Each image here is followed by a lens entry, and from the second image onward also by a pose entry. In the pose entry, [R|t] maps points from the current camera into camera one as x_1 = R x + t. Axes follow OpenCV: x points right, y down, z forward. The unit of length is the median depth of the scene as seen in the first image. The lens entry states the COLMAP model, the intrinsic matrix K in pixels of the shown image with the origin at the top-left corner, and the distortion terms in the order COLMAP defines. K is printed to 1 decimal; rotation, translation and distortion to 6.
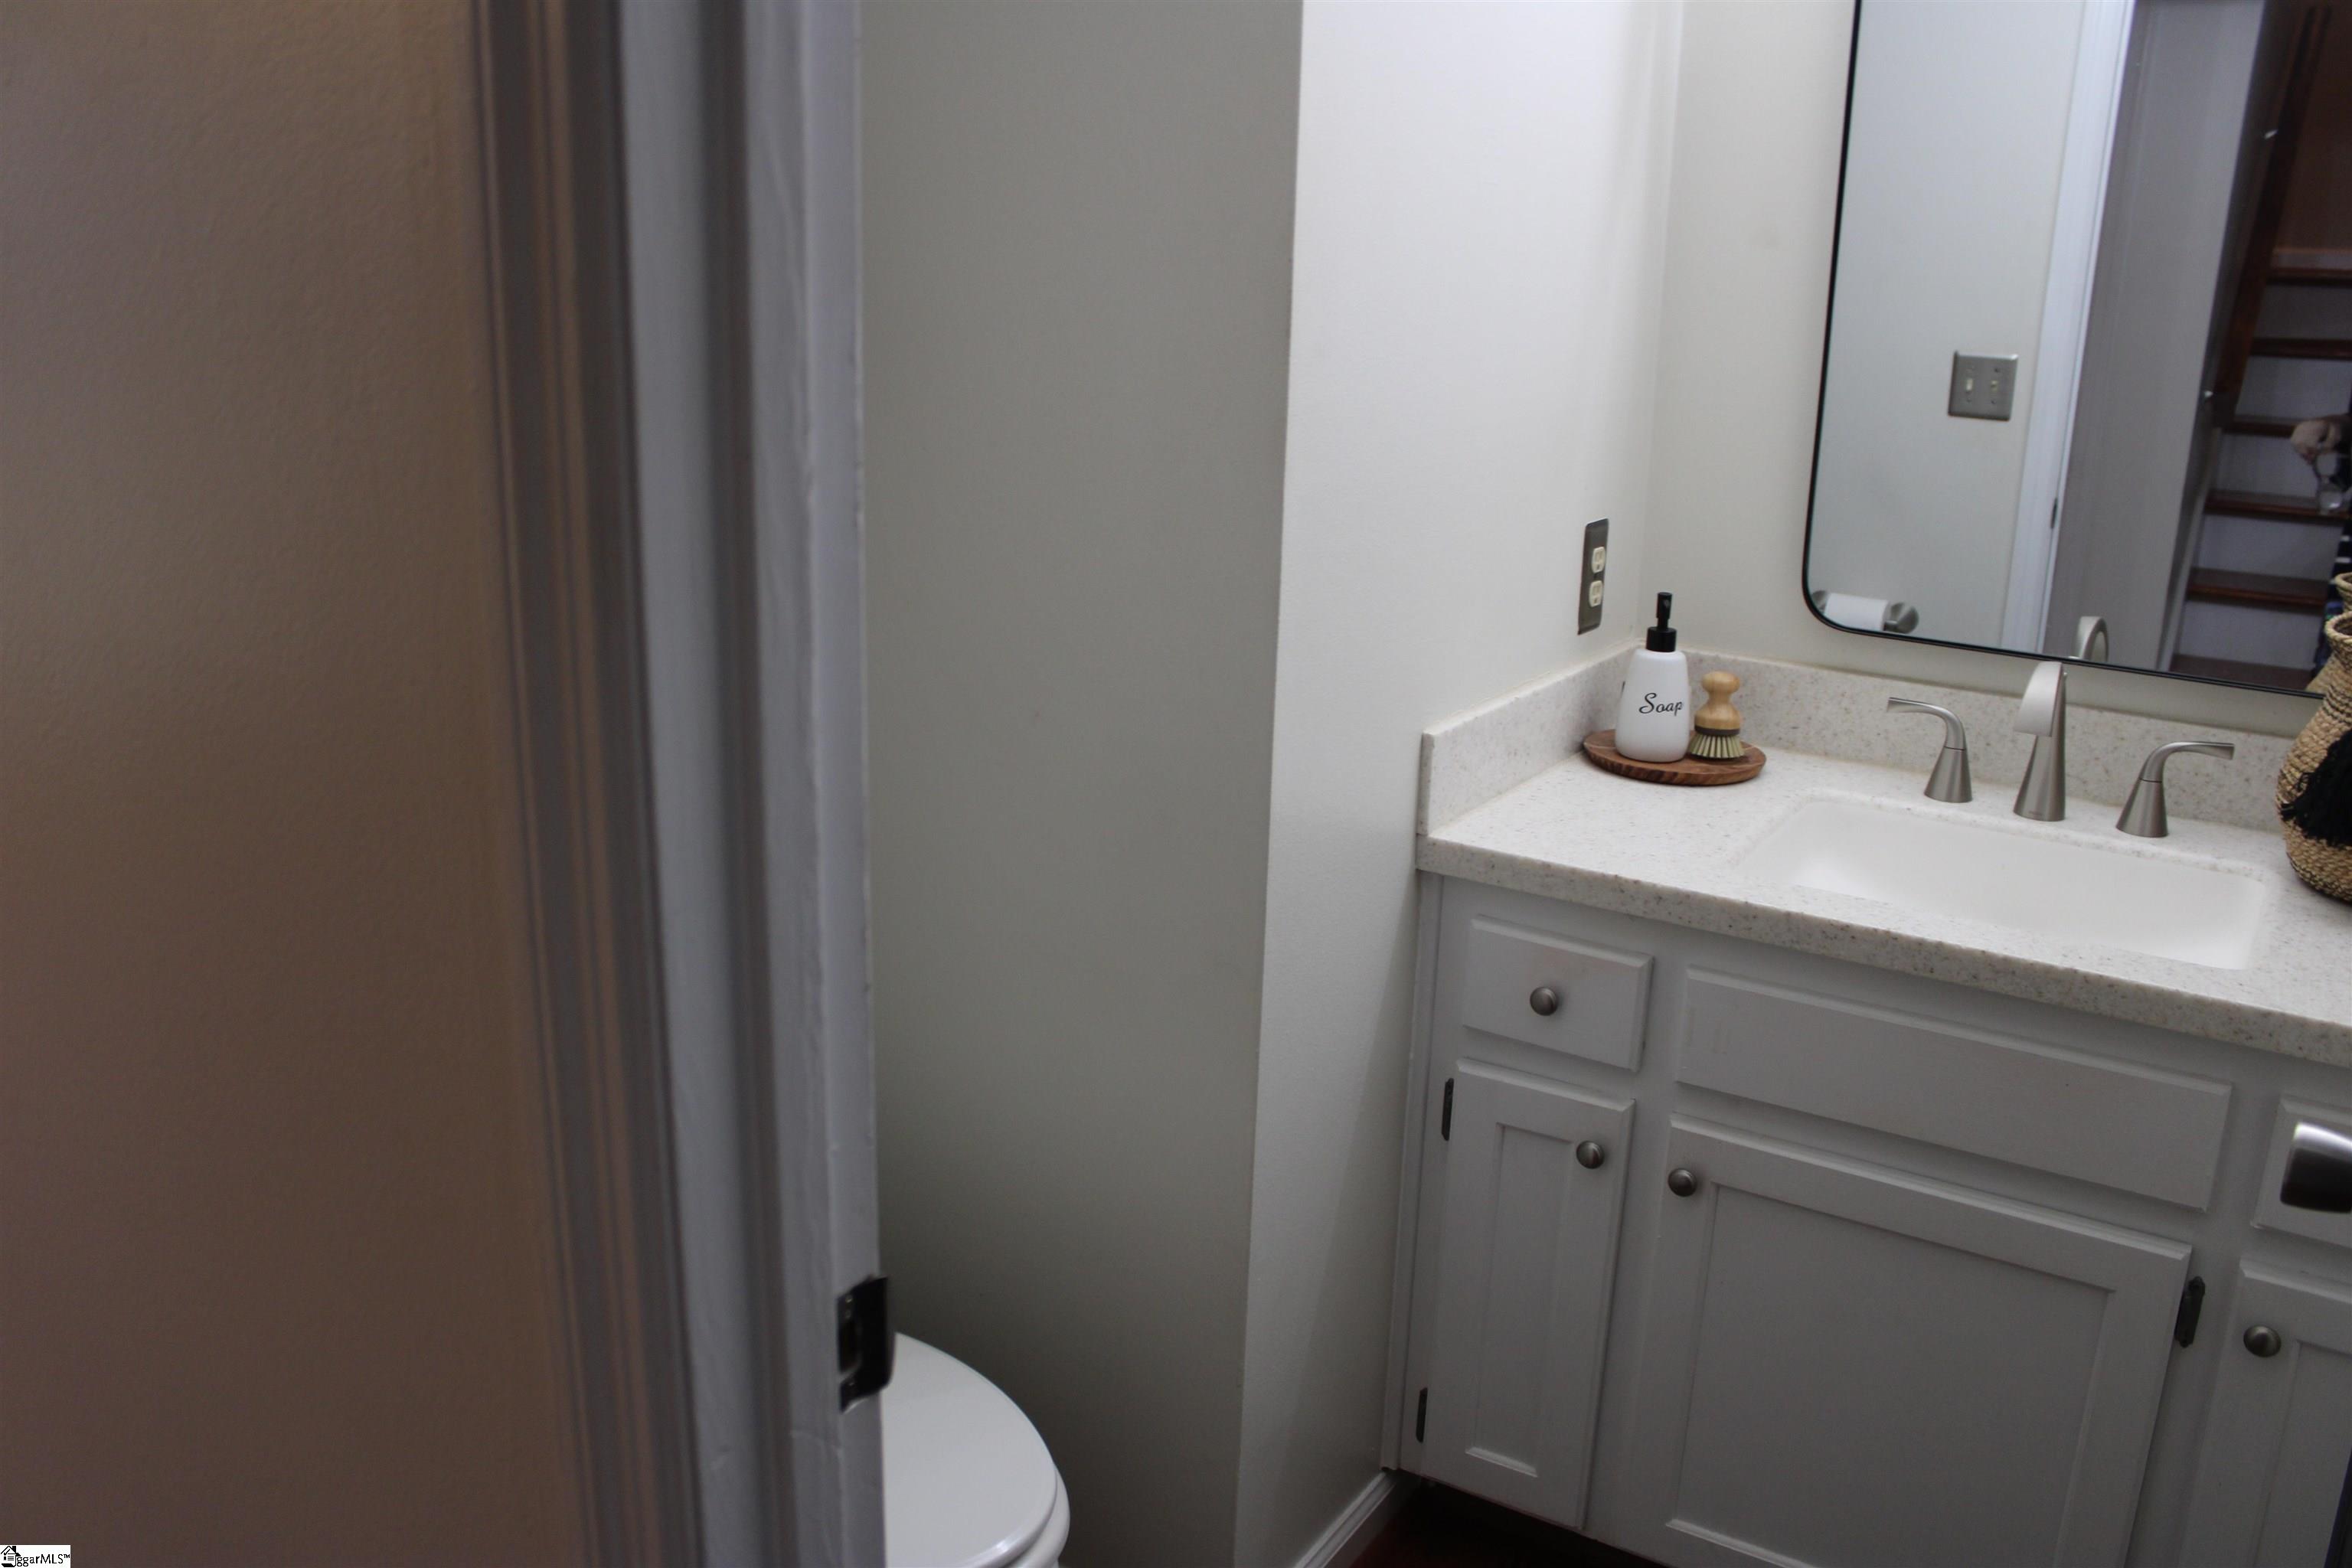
lens RADIAL K [[1982.6, 0, 1176.0], [0, 1982.6, 784.0], [0, 0, 1]] dist [-0.167690, 0.150048]
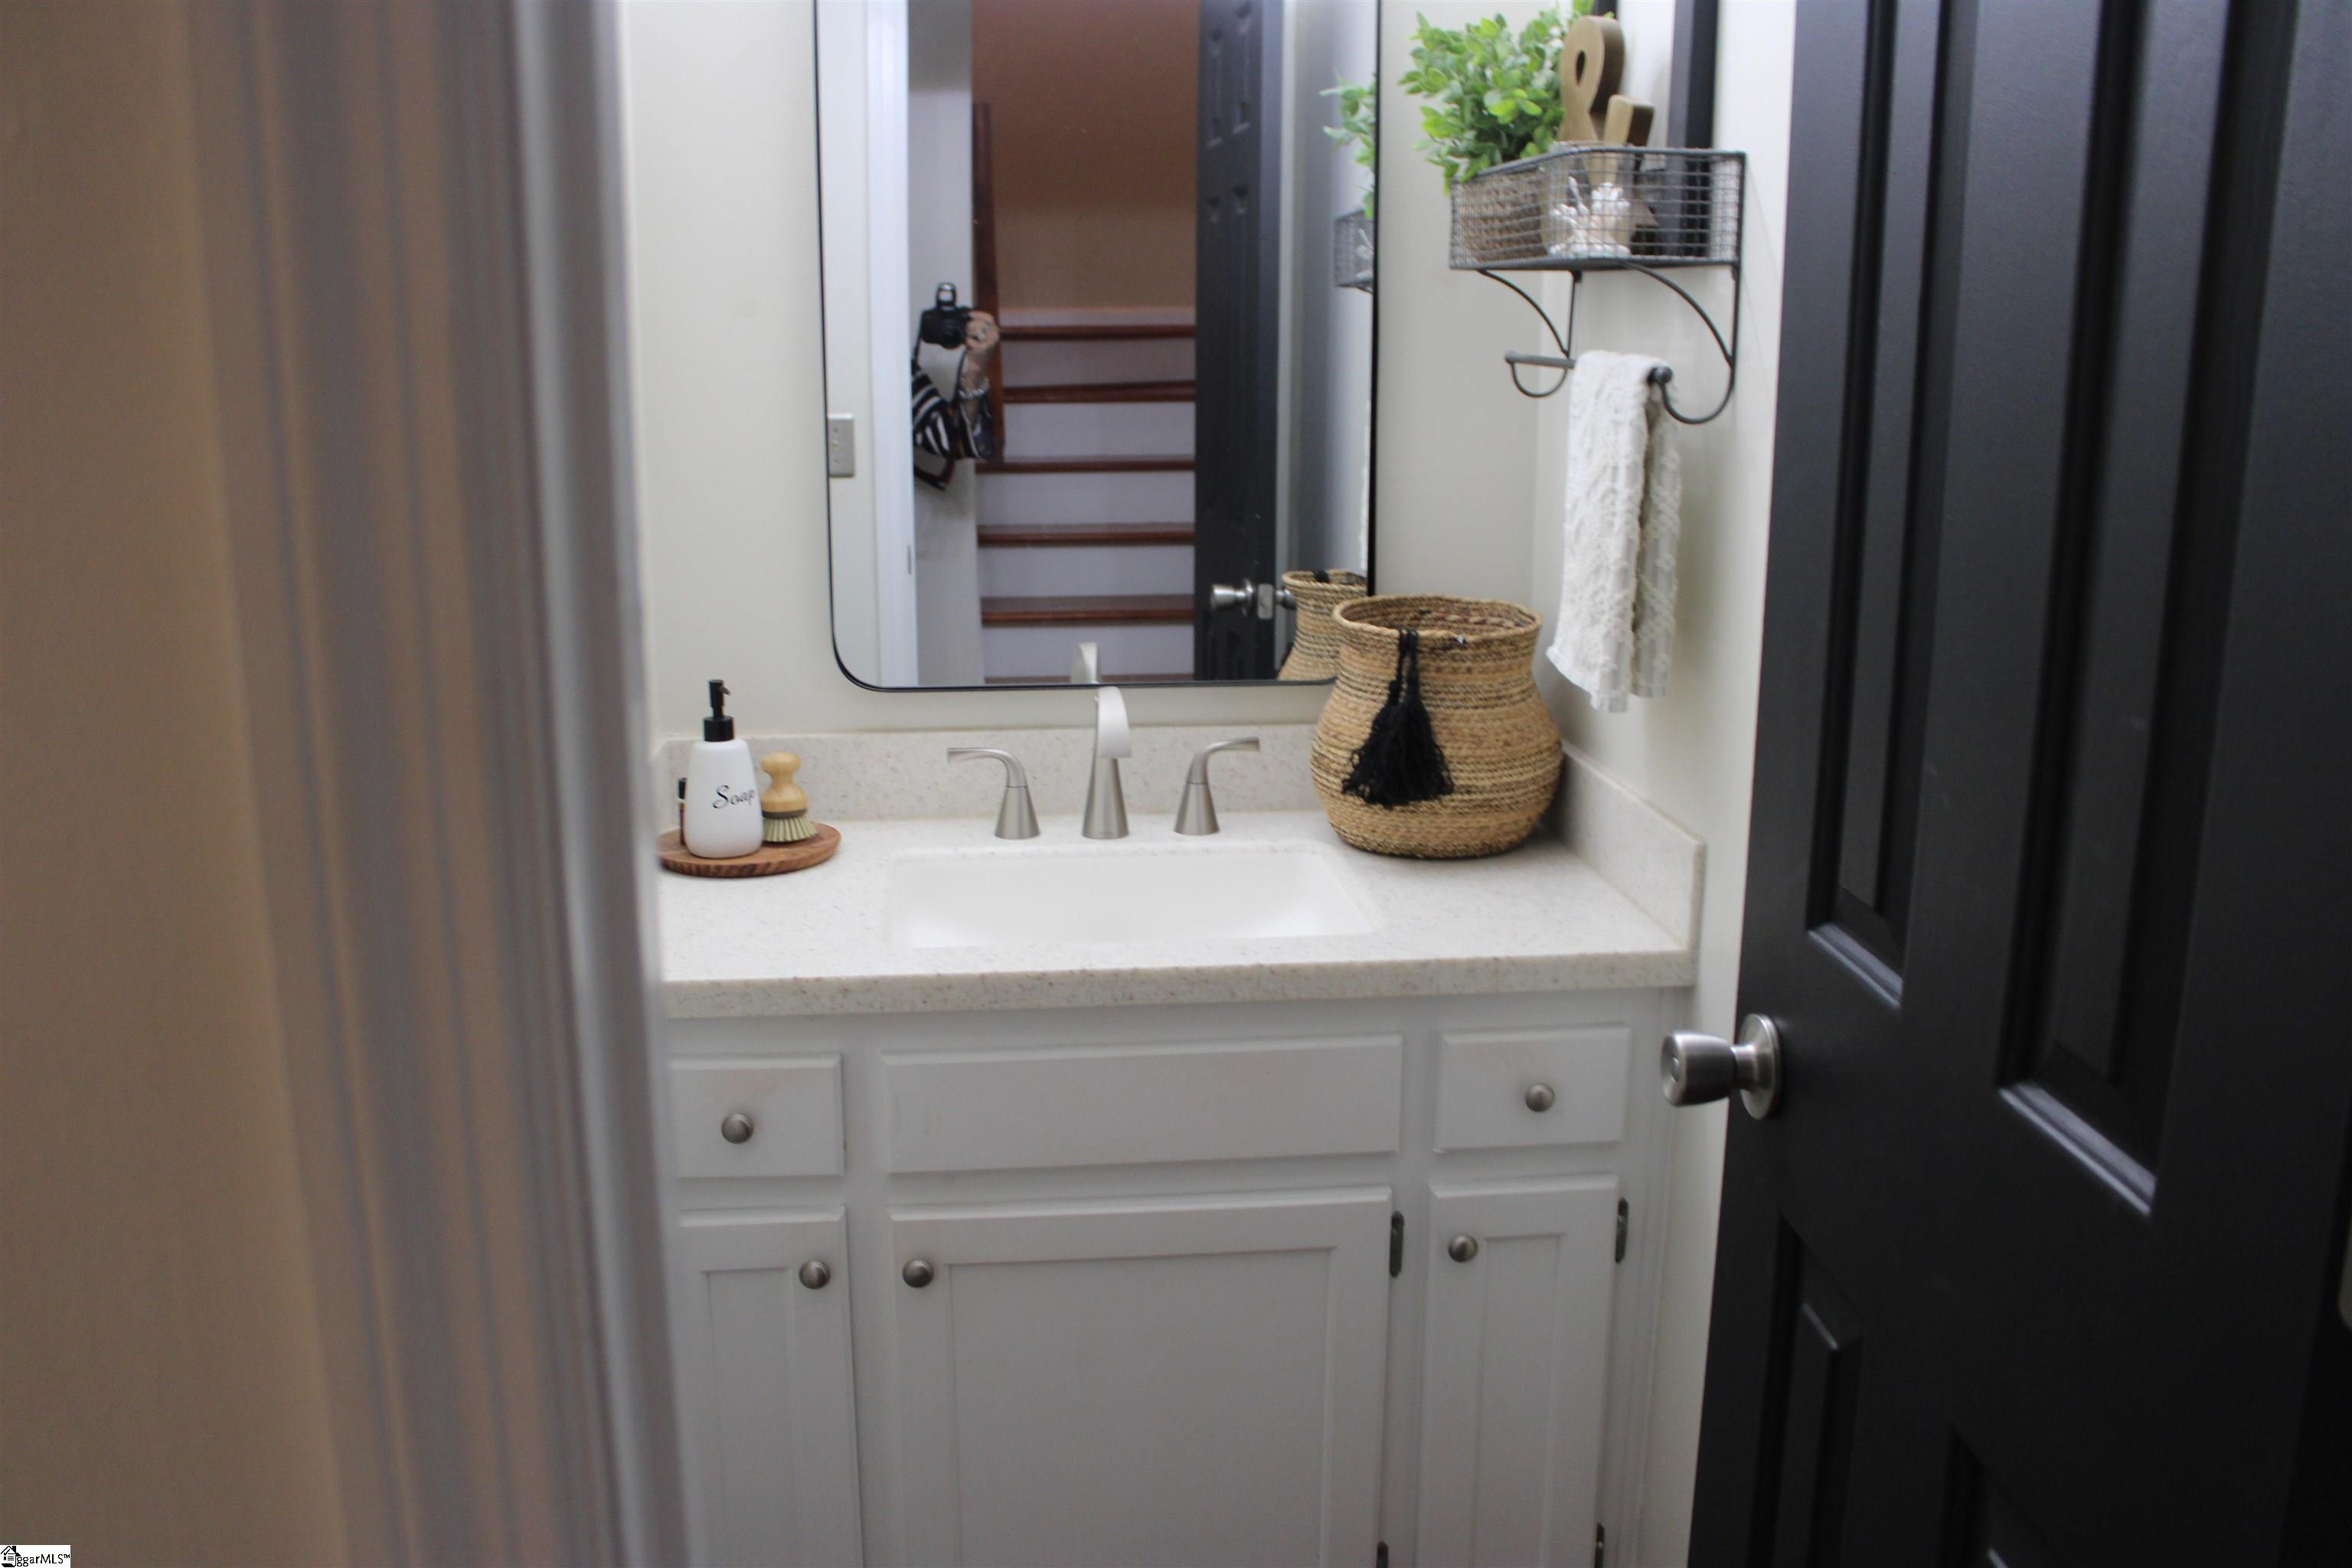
lens RADIAL K [[1982.6, 0, 1176.0], [0, 1982.6, 784.0], [0, 0, 1]] dist [-0.167690, 0.150048]
pose [[0.778790, -0.165753, 0.604989, -0.181421], [0.192447, 0.981081, 0.021060, -0.028155], [-0.597034, 0.100027, 0.795955, 0.126238]]
